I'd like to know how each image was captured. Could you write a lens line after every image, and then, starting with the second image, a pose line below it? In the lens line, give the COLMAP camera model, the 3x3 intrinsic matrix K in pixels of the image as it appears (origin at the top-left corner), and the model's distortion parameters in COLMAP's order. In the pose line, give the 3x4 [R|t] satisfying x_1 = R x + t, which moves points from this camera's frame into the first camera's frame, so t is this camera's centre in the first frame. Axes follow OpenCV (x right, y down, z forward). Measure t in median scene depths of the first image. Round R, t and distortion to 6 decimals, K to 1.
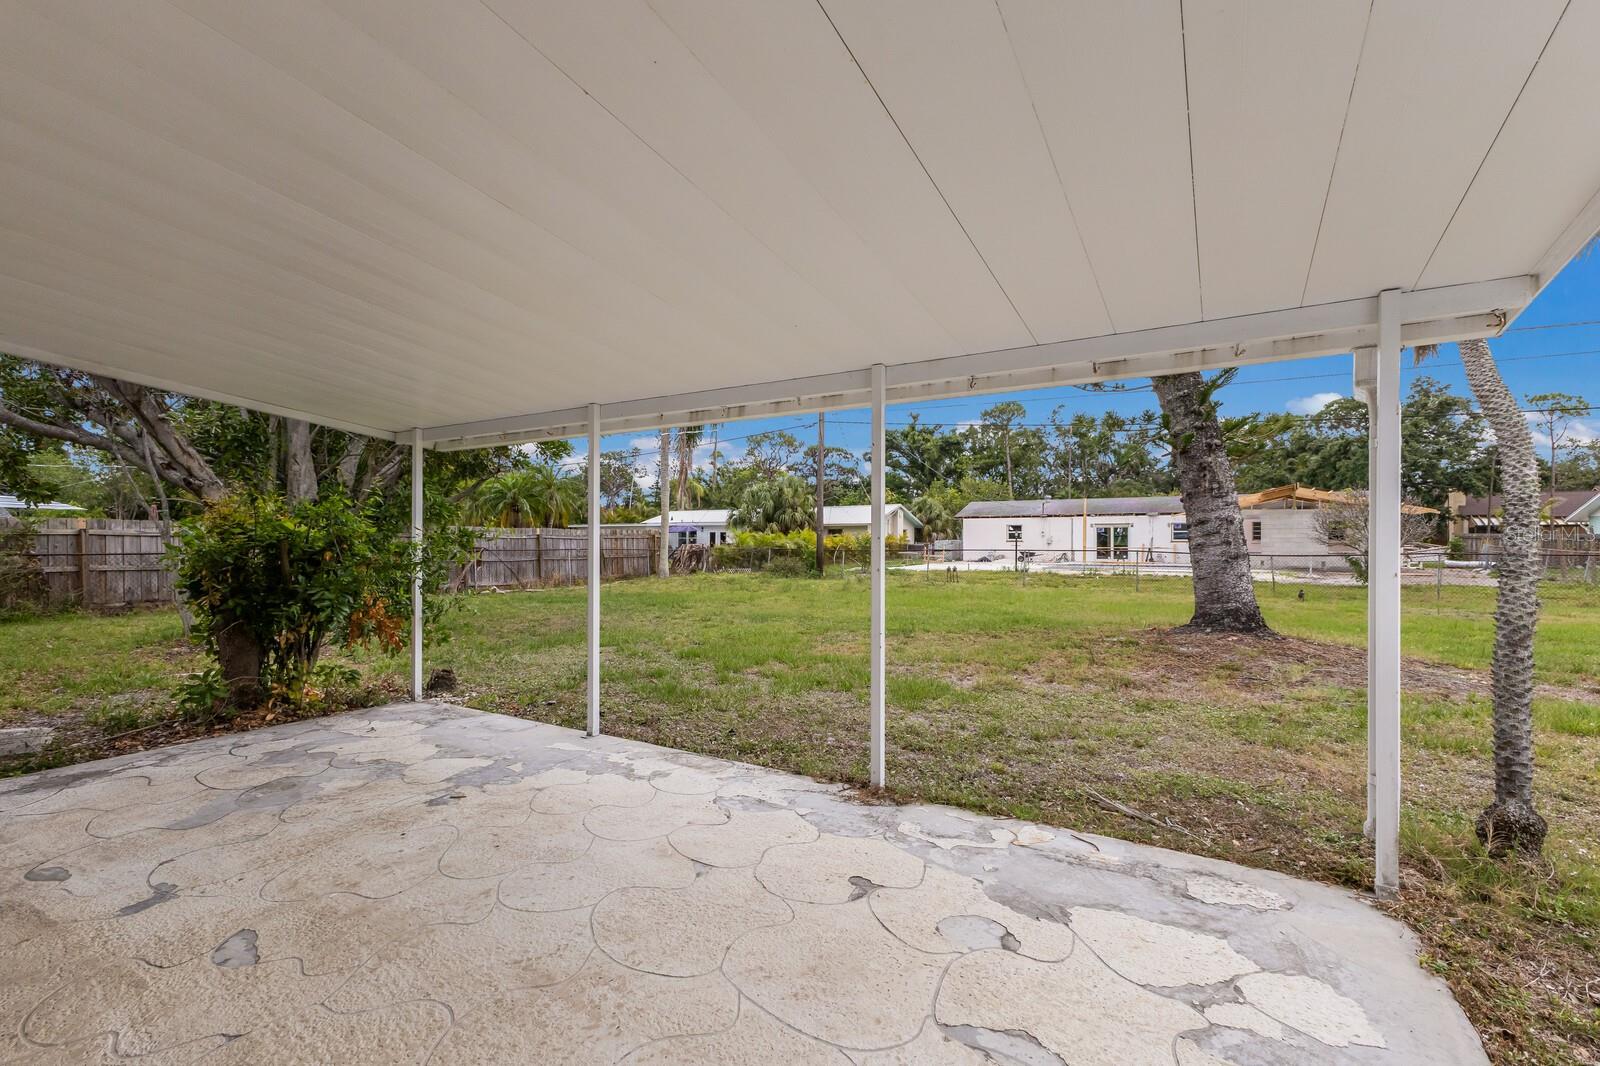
lens RADIAL K [[708.3, 0, 807.5], [0, 708.3, 538.1], [0, 0, 1]] dist [0.014207, -0.000625]
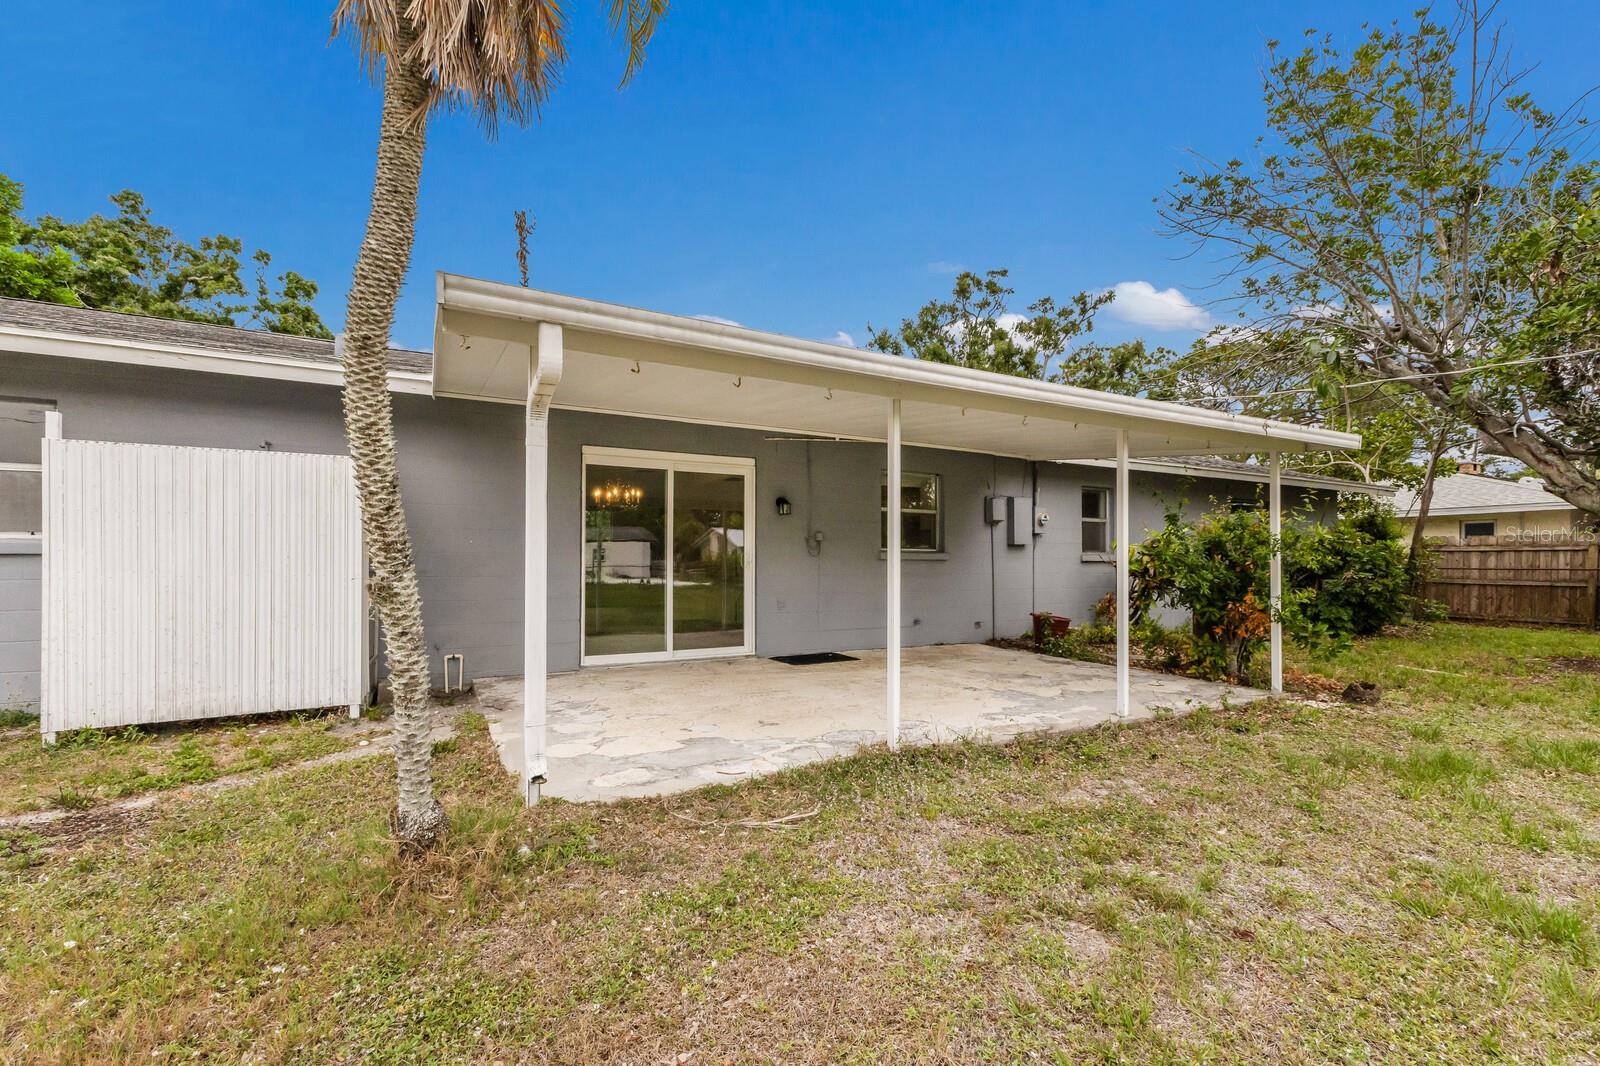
lens RADIAL K [[708.3, 0, 804.1], [0, 708.3, 547.8], [0, 0, 1]] dist [0.014207, -0.000625]
pose [[-0.517666, -0.012116, -0.855497, 1.496810], [-0.001566, 0.999911, -0.013214, 0.045930], [0.855581, -0.005501, -0.517639, 1.877935]]
